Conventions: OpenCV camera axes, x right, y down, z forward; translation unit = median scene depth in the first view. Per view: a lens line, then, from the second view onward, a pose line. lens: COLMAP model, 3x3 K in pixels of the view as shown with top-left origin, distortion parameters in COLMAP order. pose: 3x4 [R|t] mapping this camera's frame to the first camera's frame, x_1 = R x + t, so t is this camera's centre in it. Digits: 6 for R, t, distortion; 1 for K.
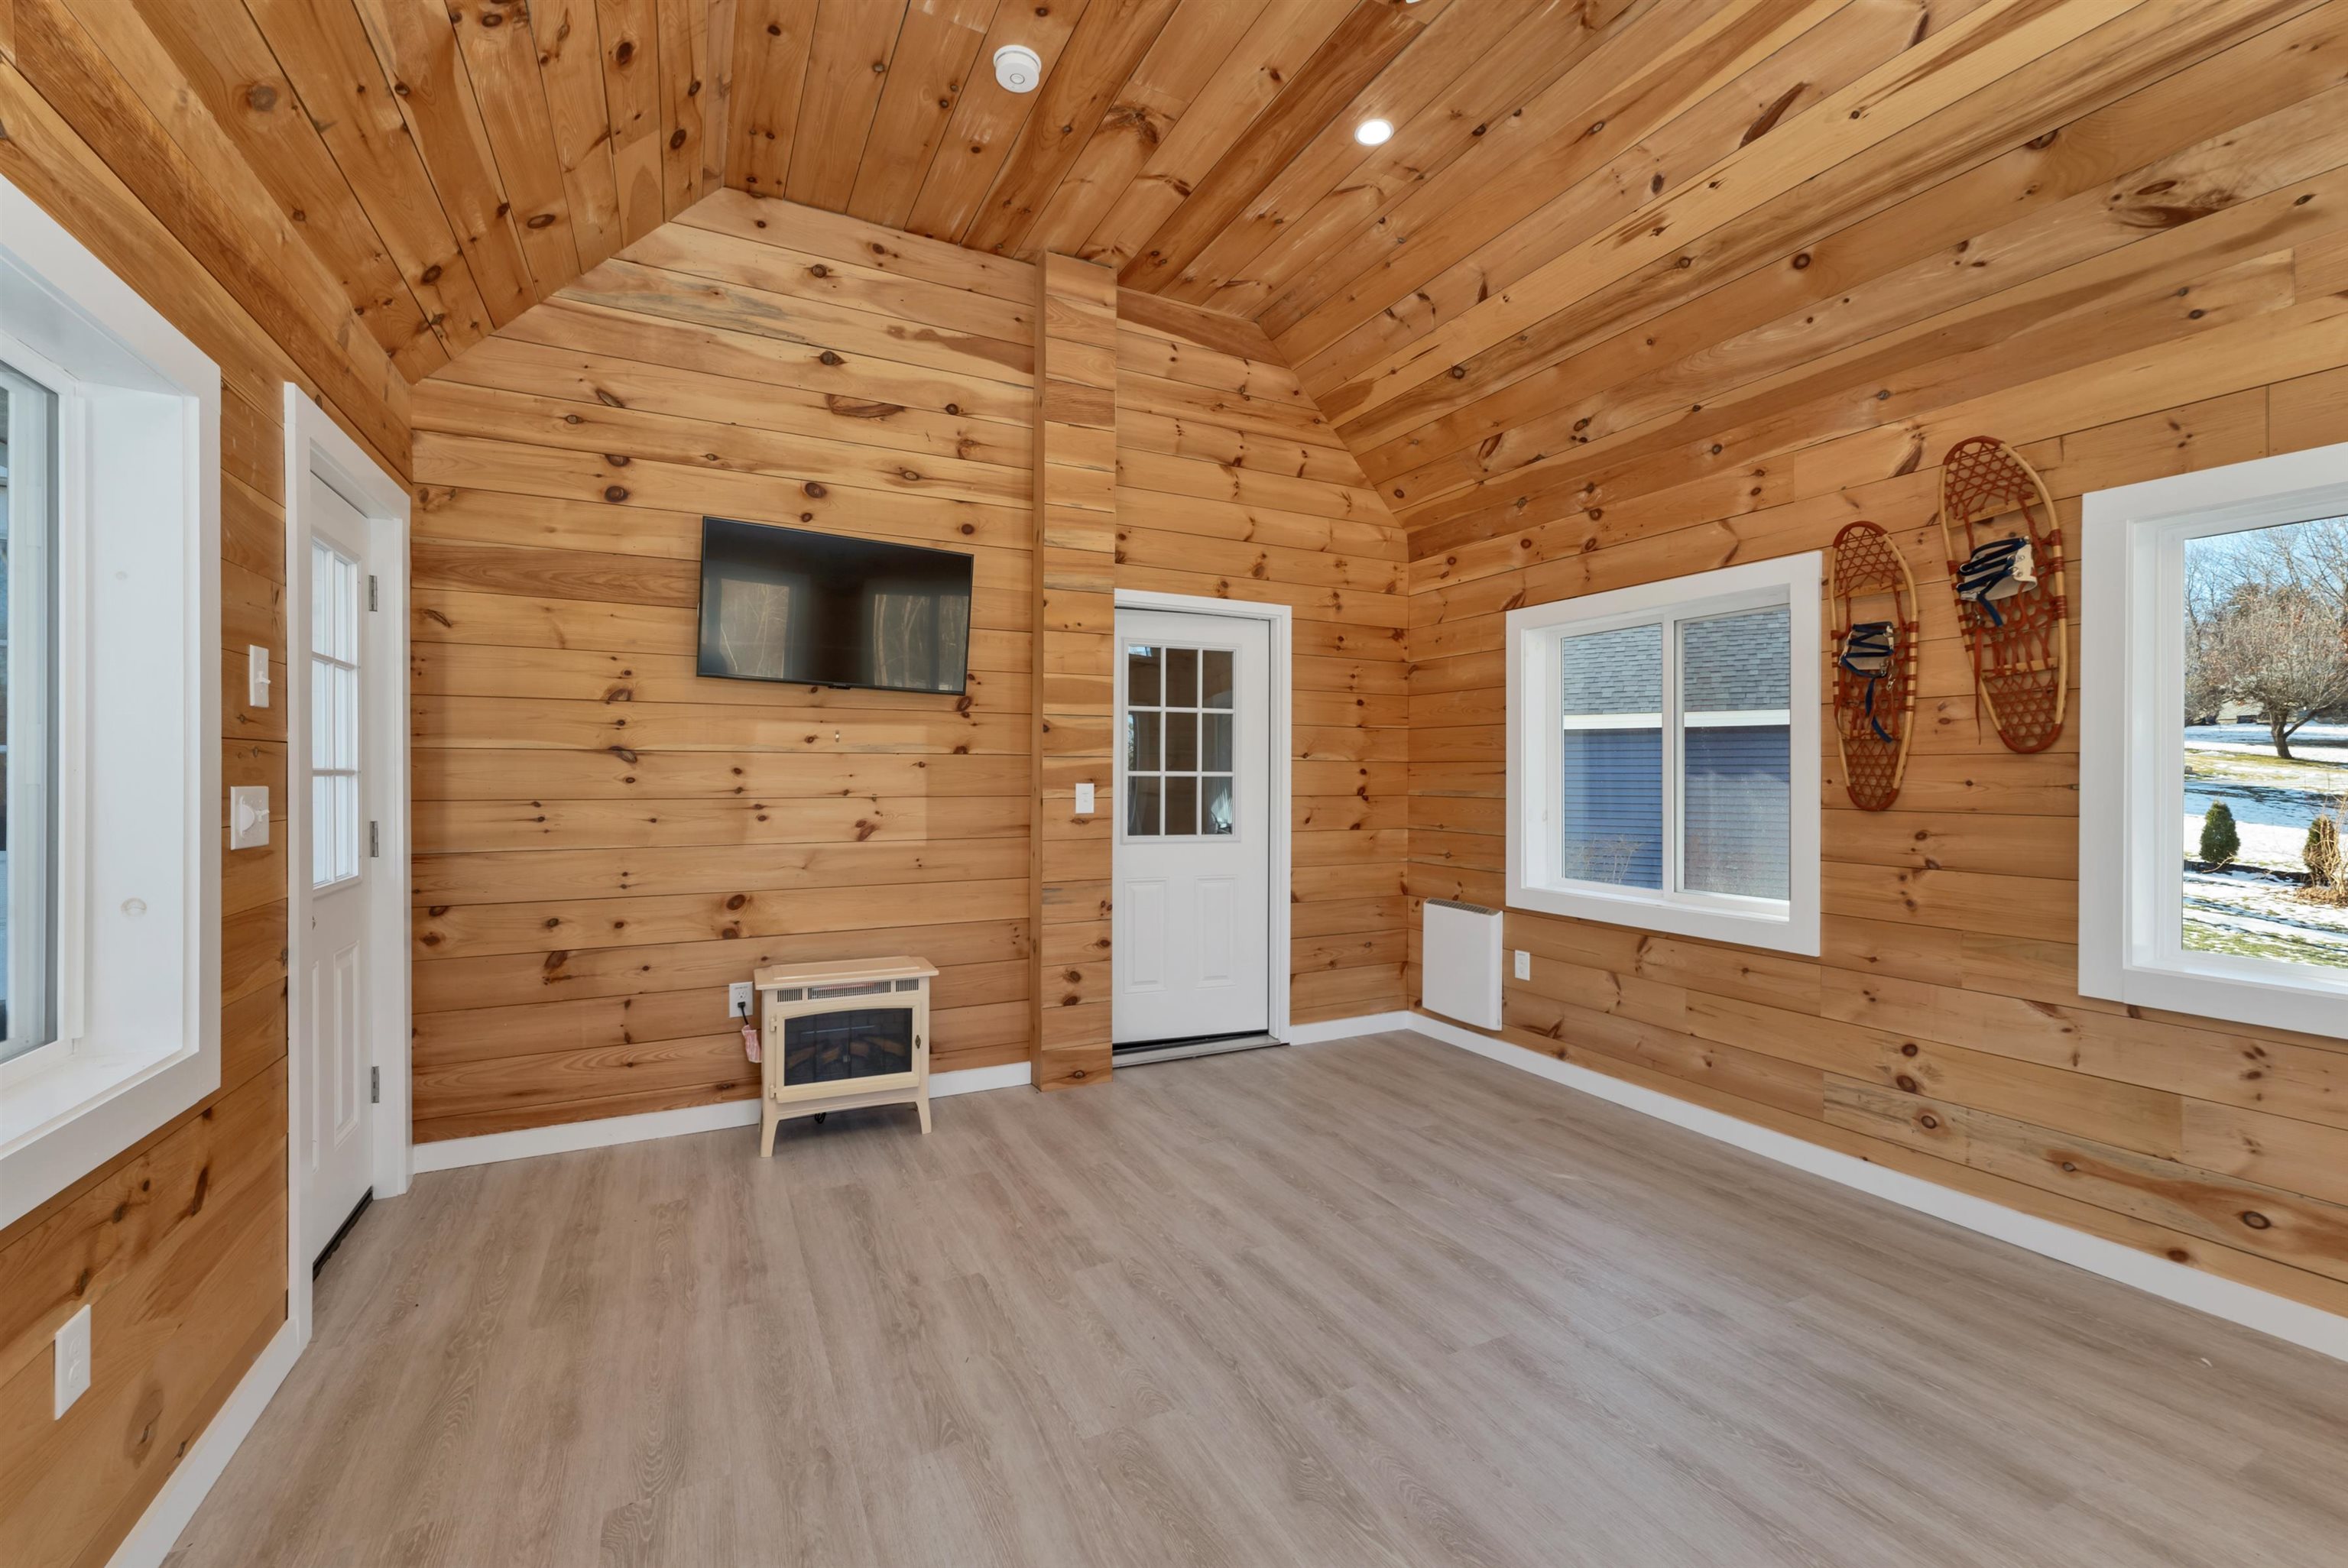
lens RADIAL K [[978.3, 0, 1175.7], [0, 978.3, 779.7], [0, 0, 1]] dist [0.001289, 0.000244]
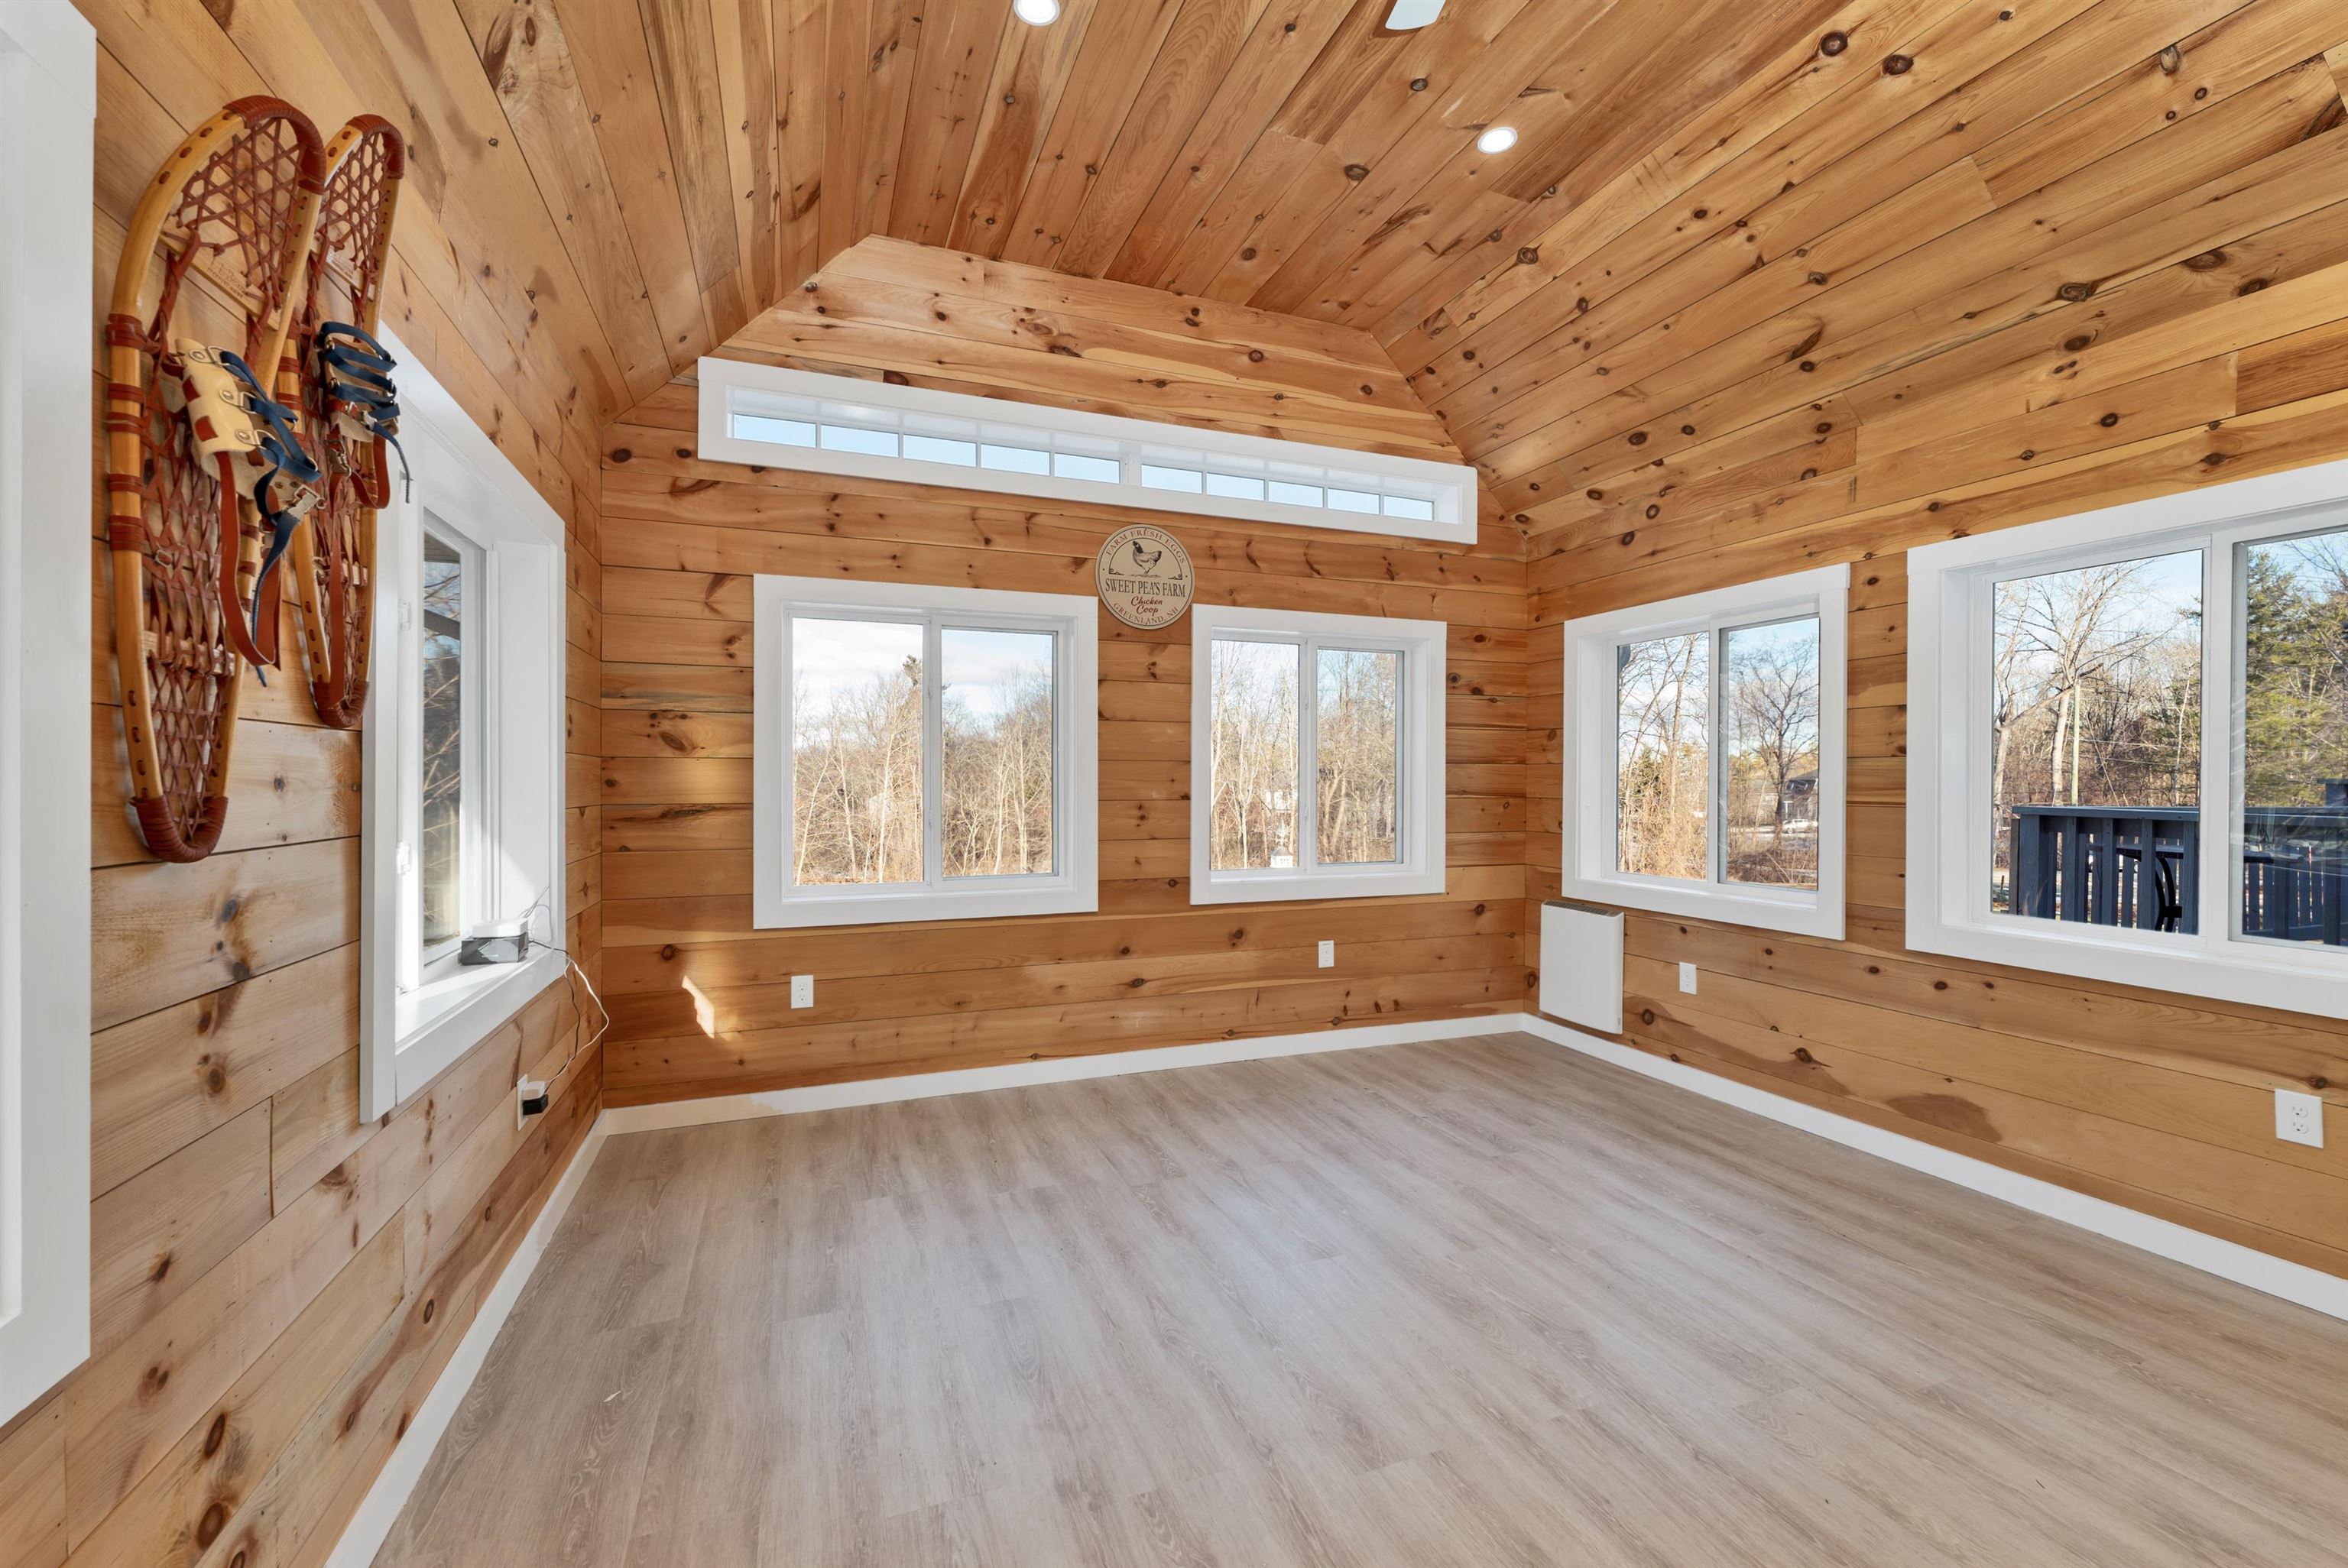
lens RADIAL K [[978.3, 0, 1175.4], [0, 978.3, 784.8], [0, 0, 1]] dist [0.001289, 0.000244]
pose [[-0.994956, -0.004850, 0.100197, 0.463927], [-0.004347, 0.999977, 0.005236, 0.004695], [-0.100220, 0.004774, -0.994954, 2.035167]]
